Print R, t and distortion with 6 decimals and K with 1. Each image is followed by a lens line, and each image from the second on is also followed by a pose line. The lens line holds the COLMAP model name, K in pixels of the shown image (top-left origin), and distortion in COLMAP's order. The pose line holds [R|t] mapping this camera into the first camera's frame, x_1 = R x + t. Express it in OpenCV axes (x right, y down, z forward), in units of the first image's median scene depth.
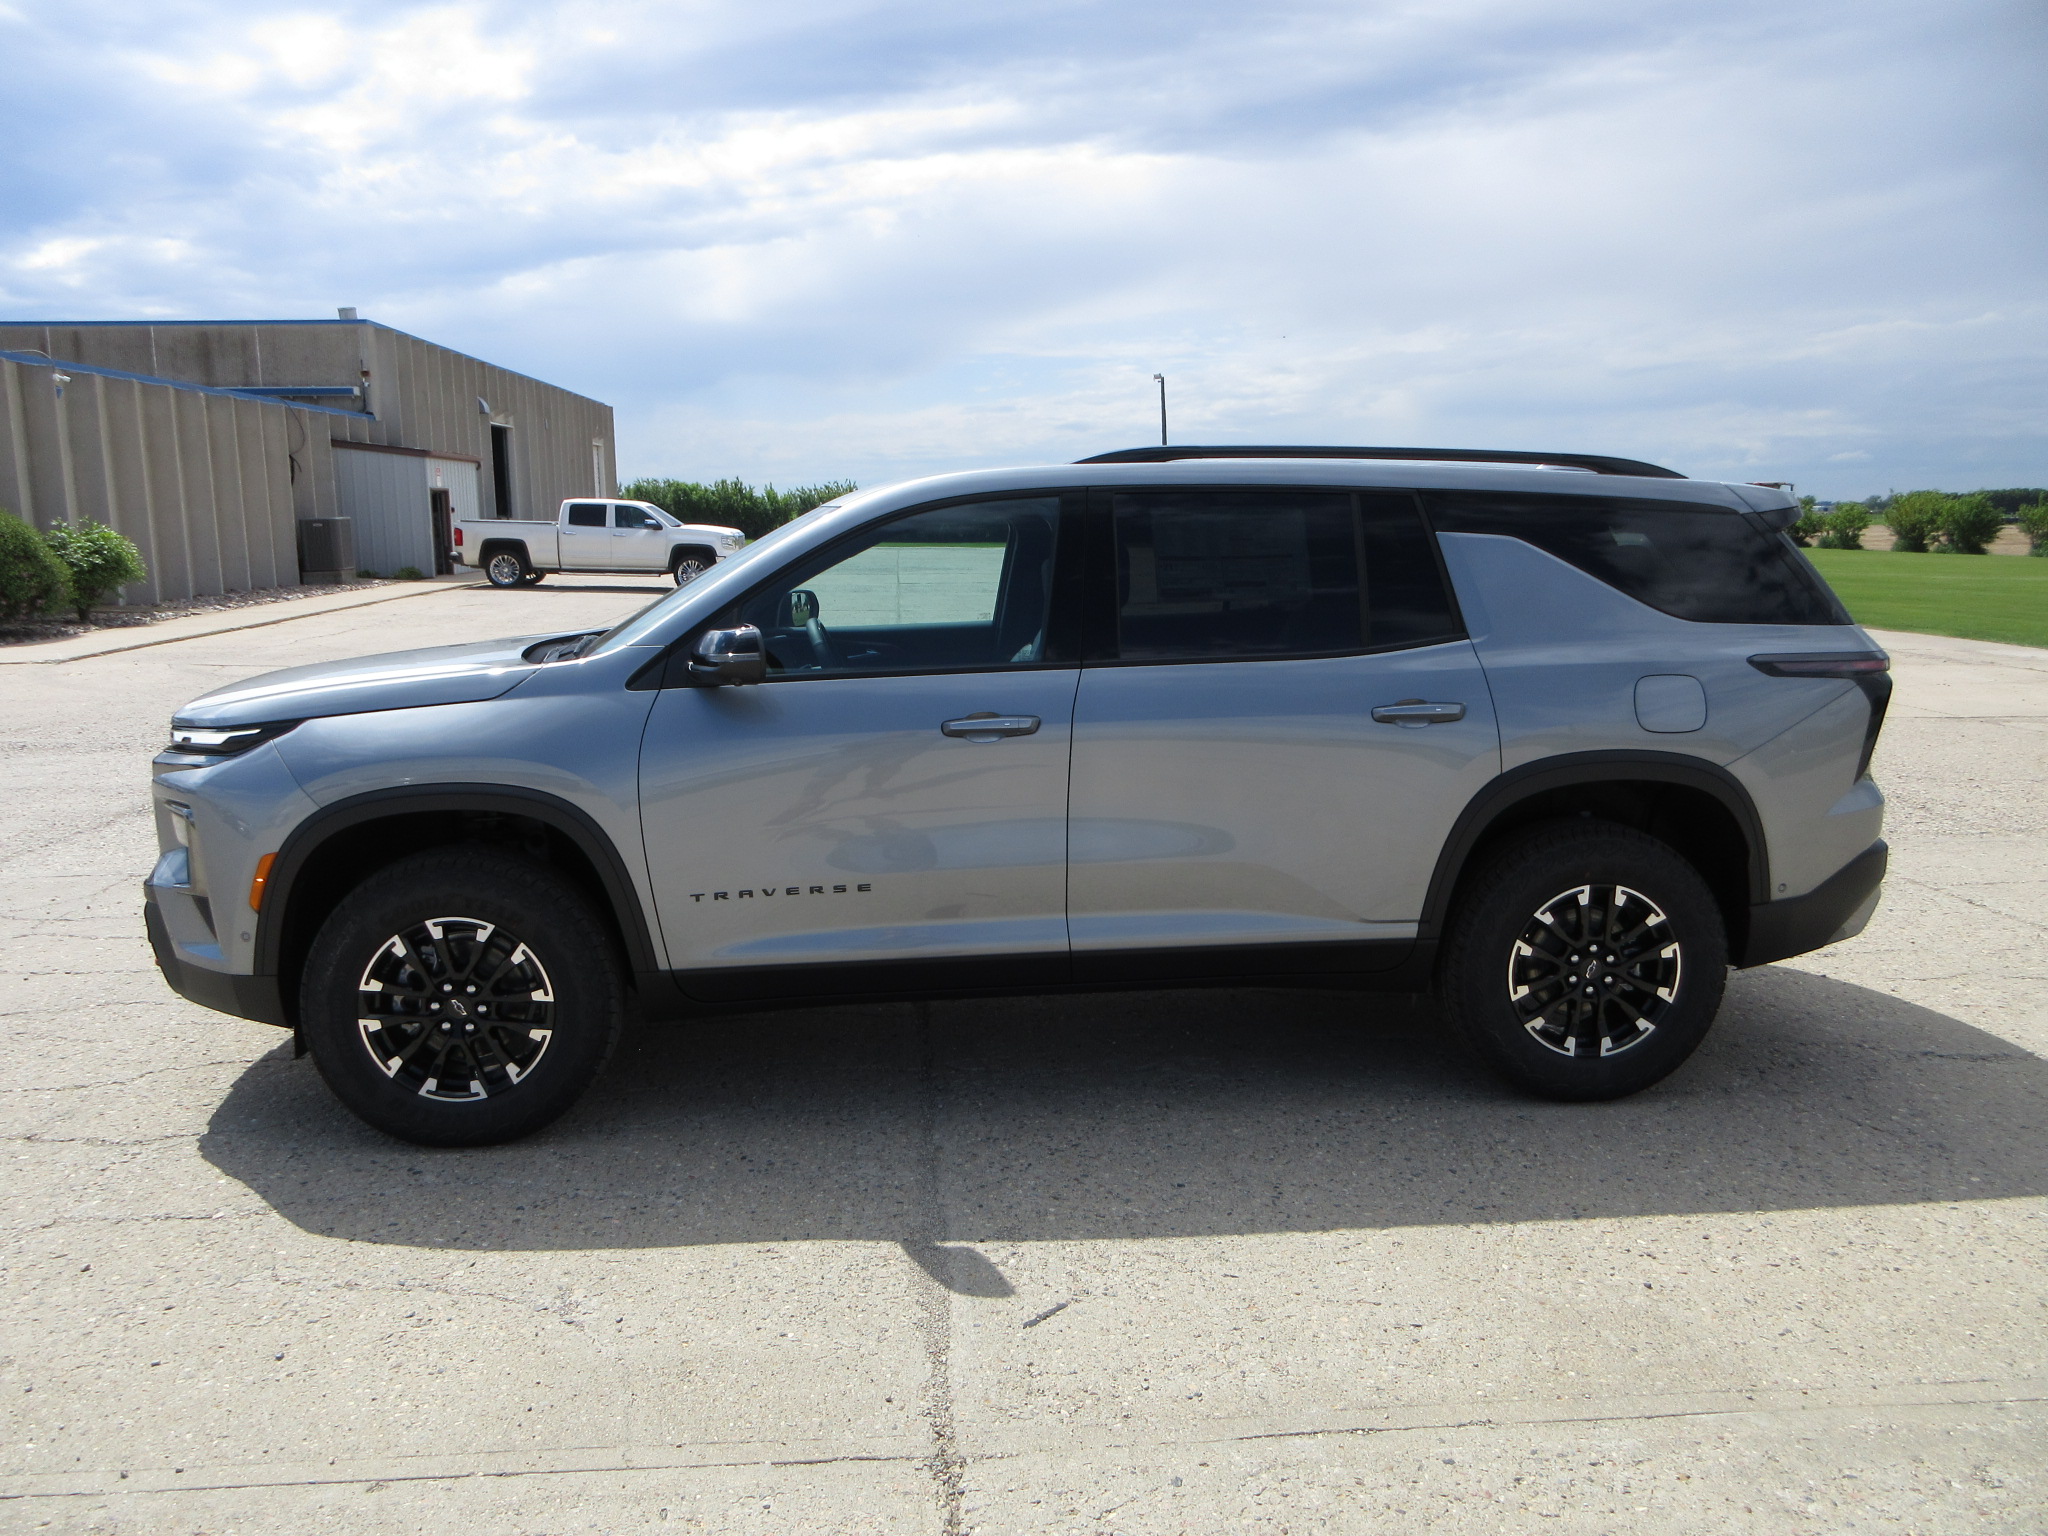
lens RADIAL K [[1542.1, 0, 1027.5], [0, 1542.1, 768.0], [0, 0, 1]] dist [-0.017156, 0.016545]
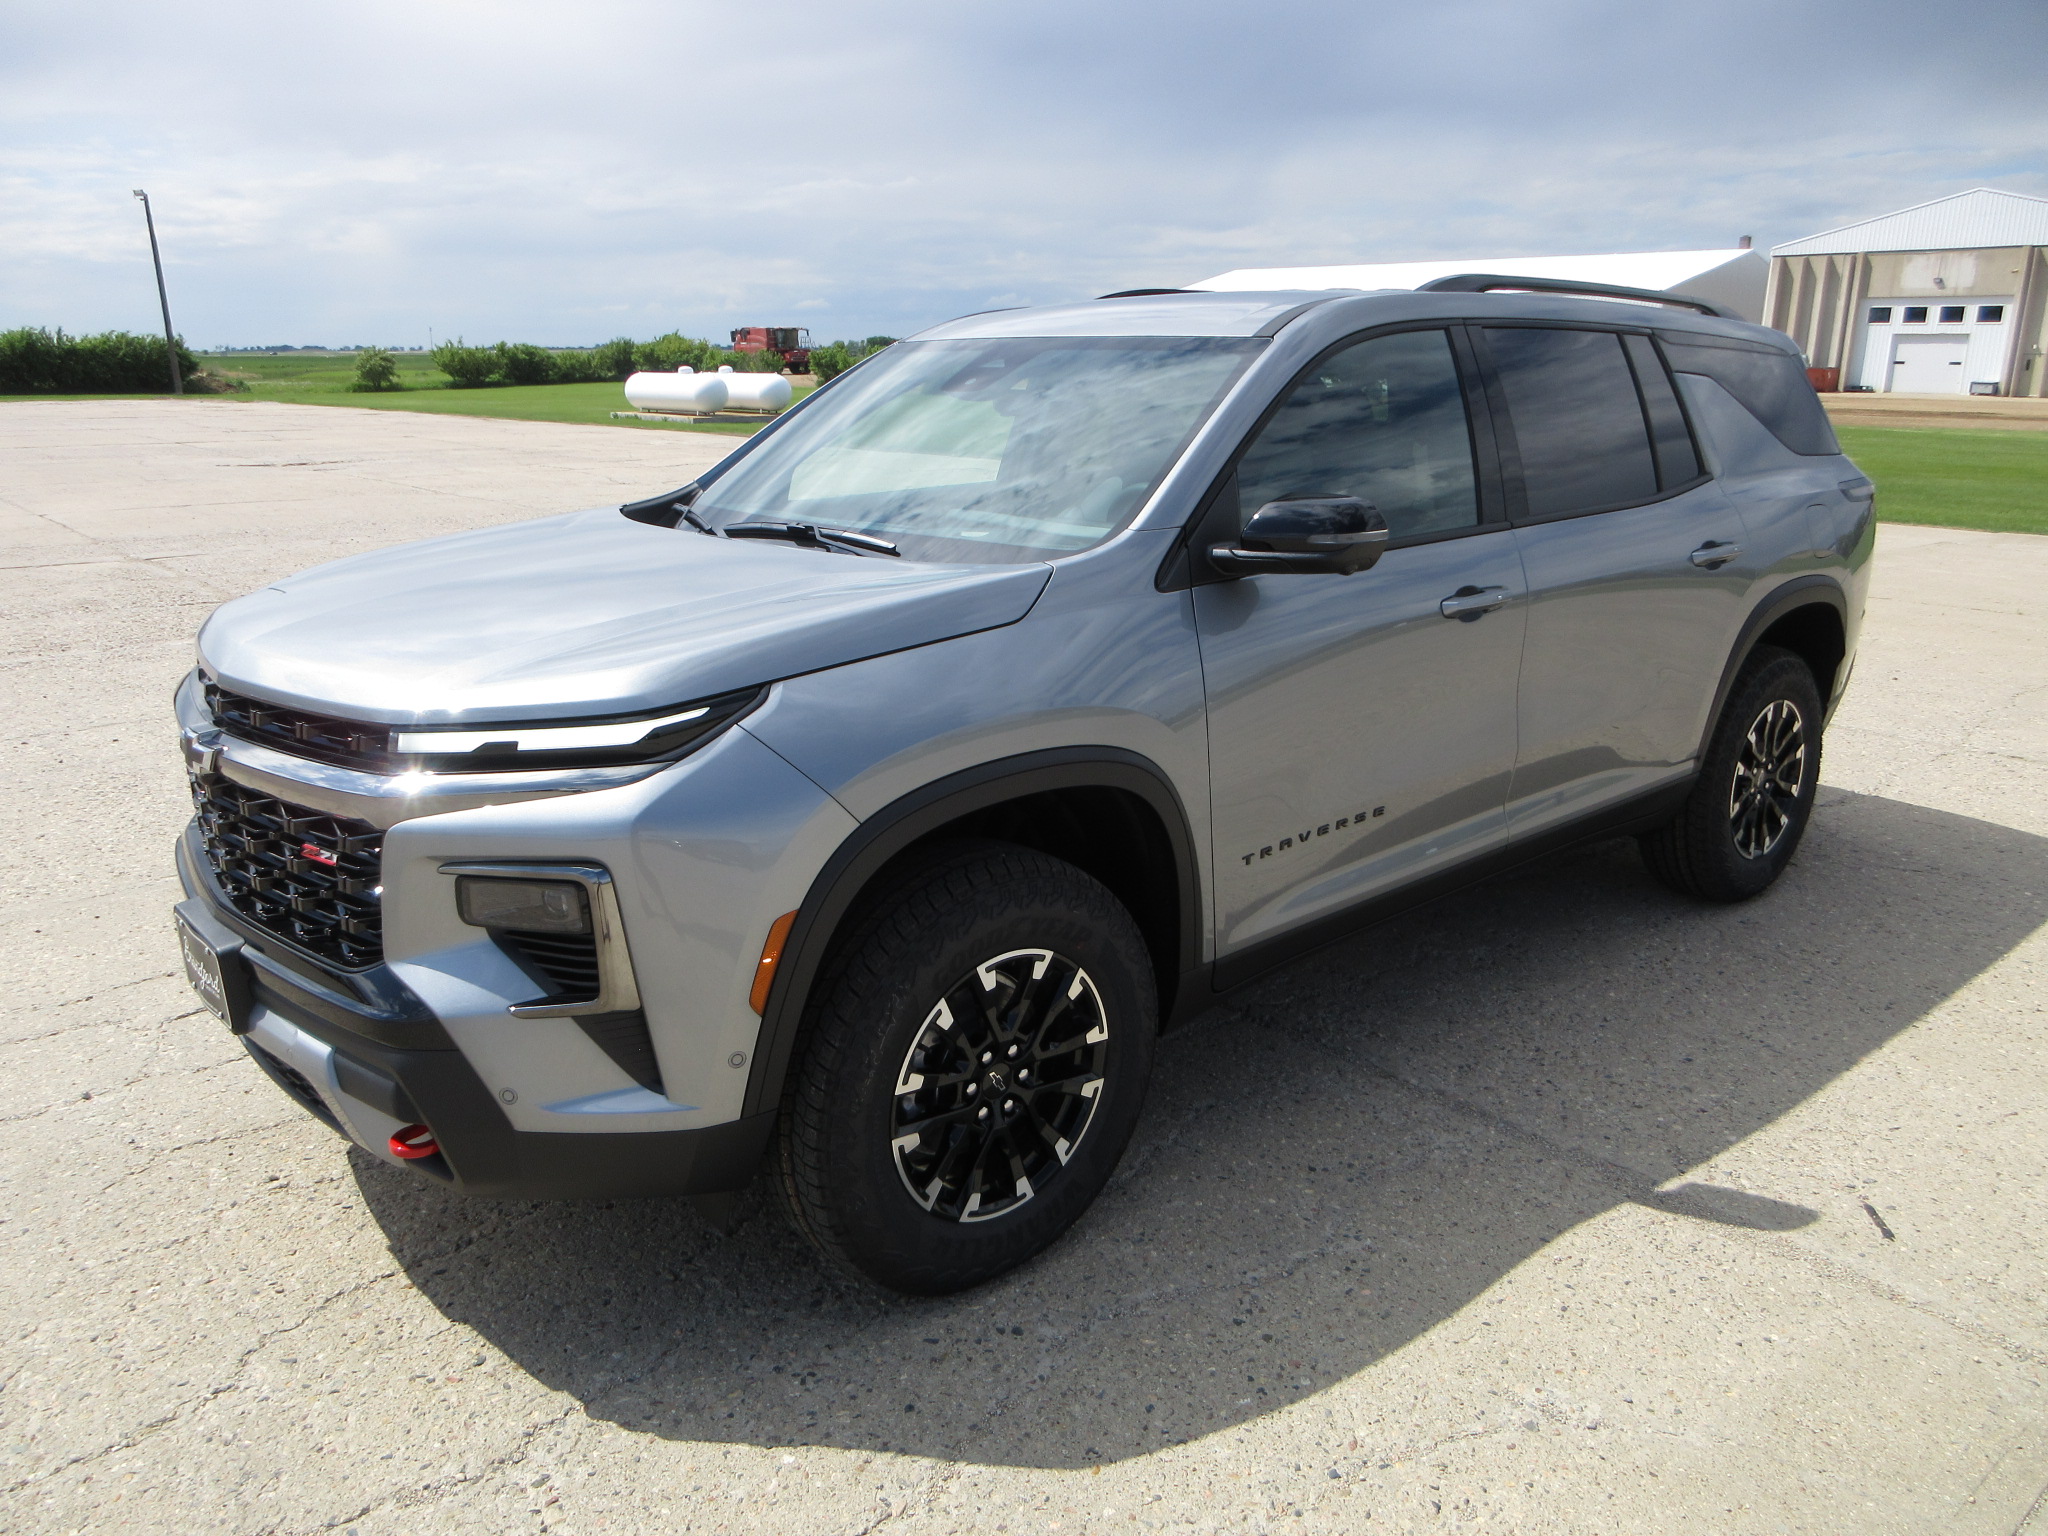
lens RADIAL K [[1542.1, 0, 948.2], [0, 1542.1, 758.6], [0, 0, 1]] dist [-0.017156, 0.016545]
pose [[0.815744, -0.144516, 0.560068, -0.709590], [0.093302, 0.988481, 0.119166, -0.064422], [-0.570838, -0.044953, 0.819831, 0.439266]]
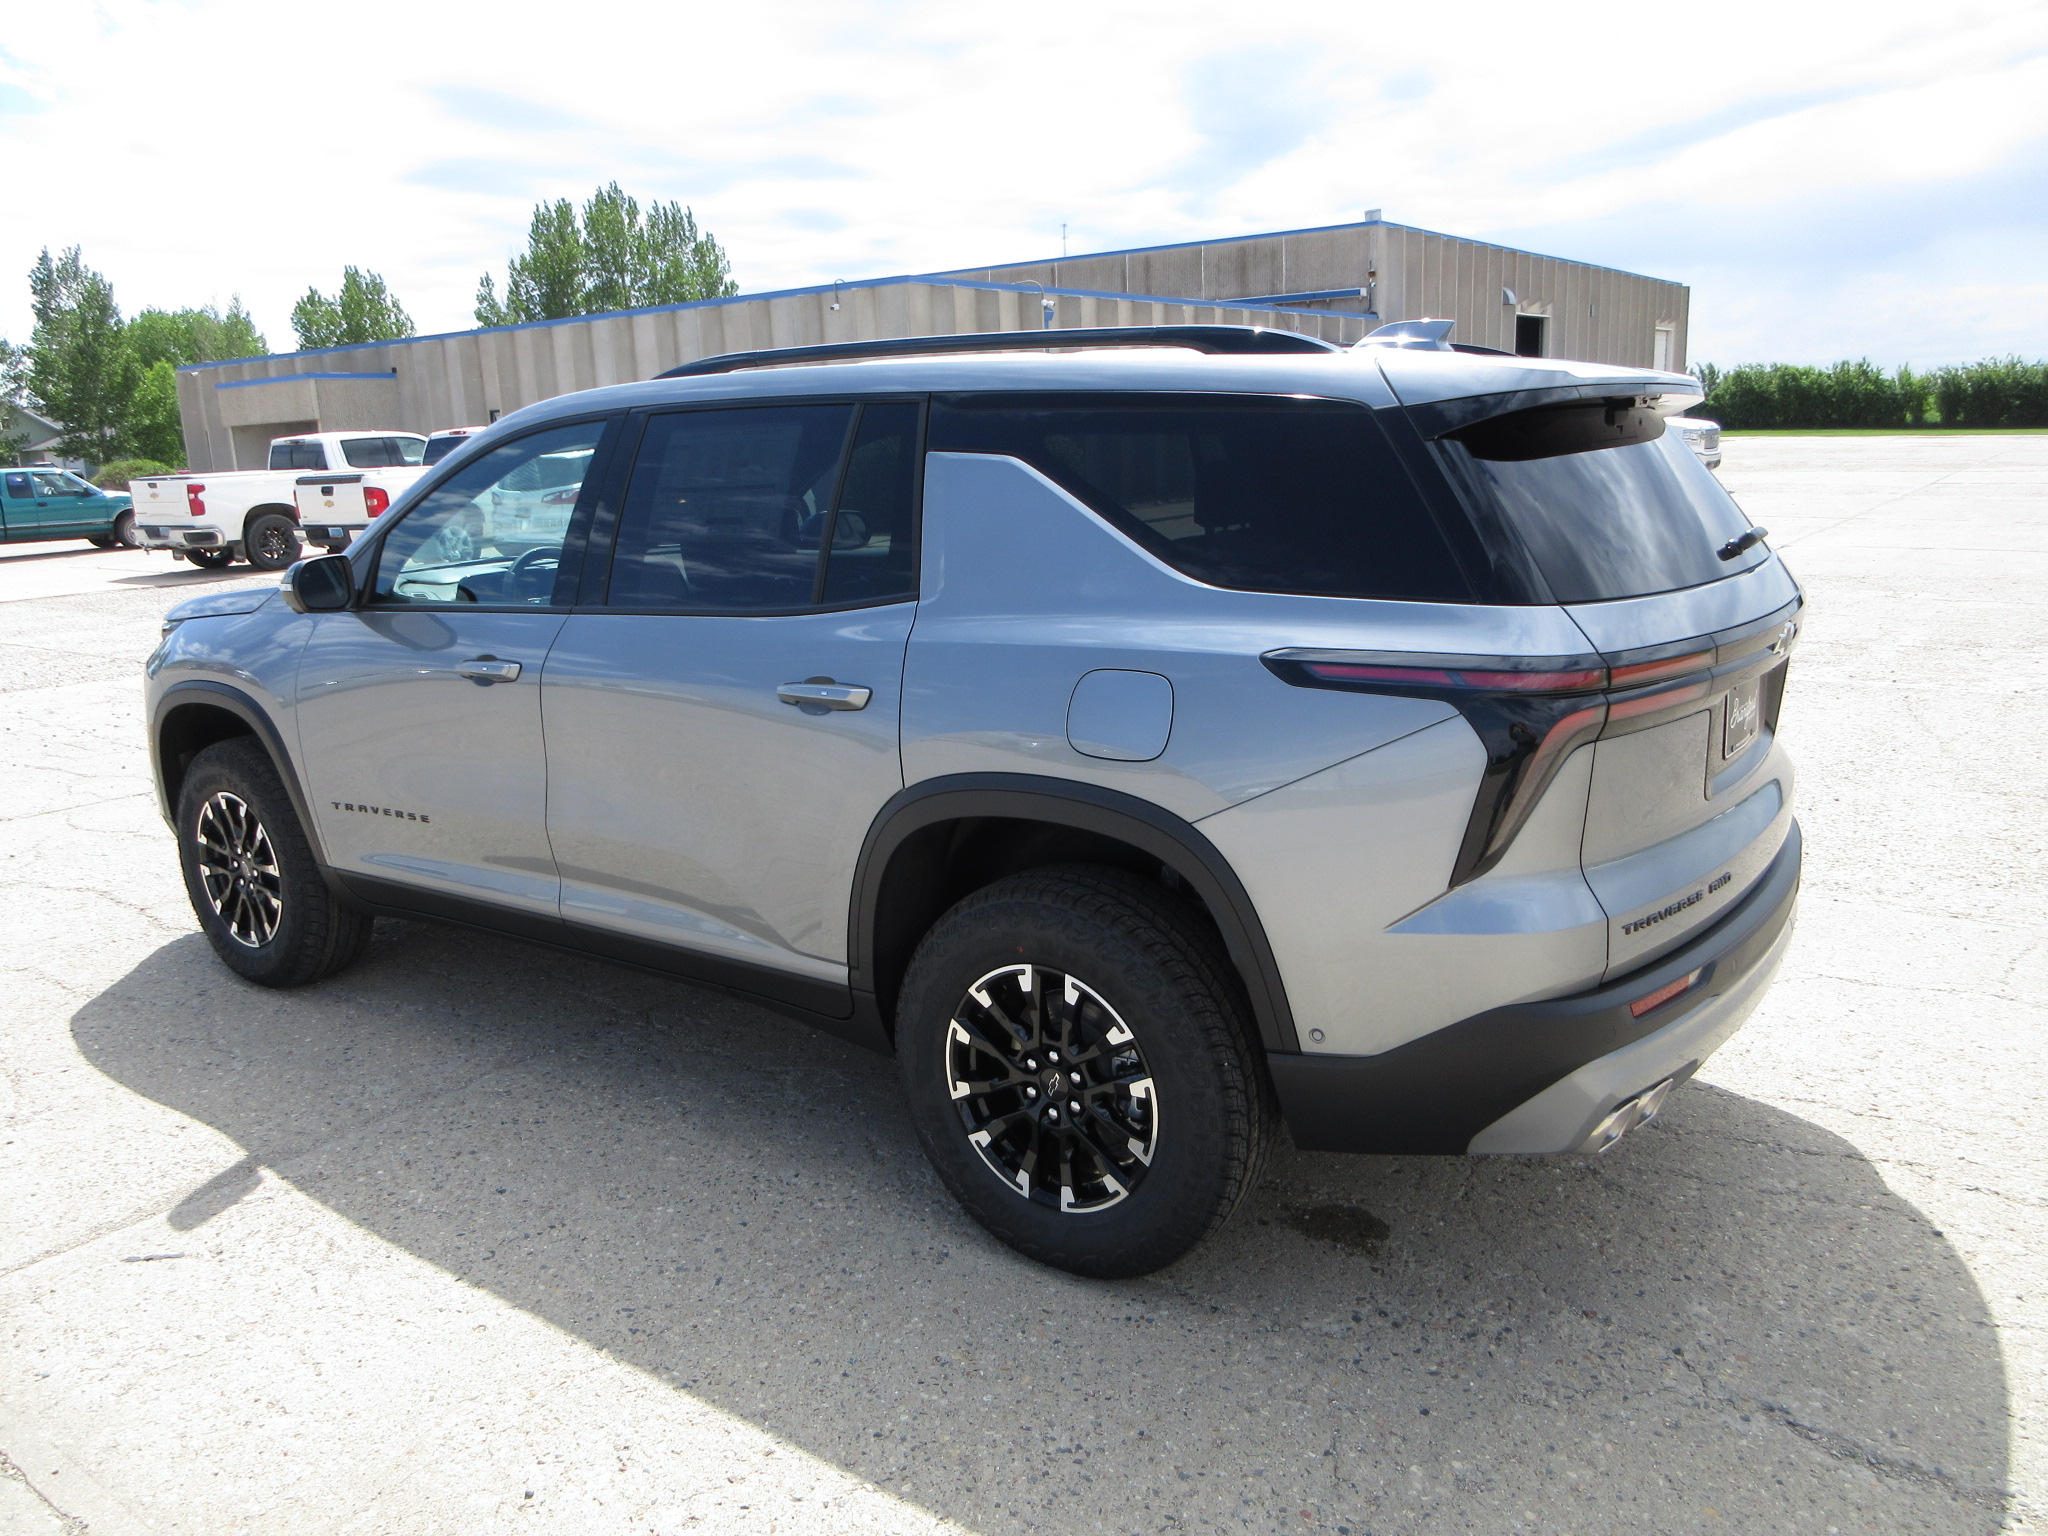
lens RADIAL K [[1542.1, 0, 1019.0], [0, 1542.1, 772.6], [0, 0, 1]] dist [-0.017156, 0.016545]
pose [[0.755785, 0.126618, -0.642462, 0.792704], [-0.081052, 0.991671, 0.100093, -0.078507], [0.649785, -0.023576, 0.759753, 0.469050]]
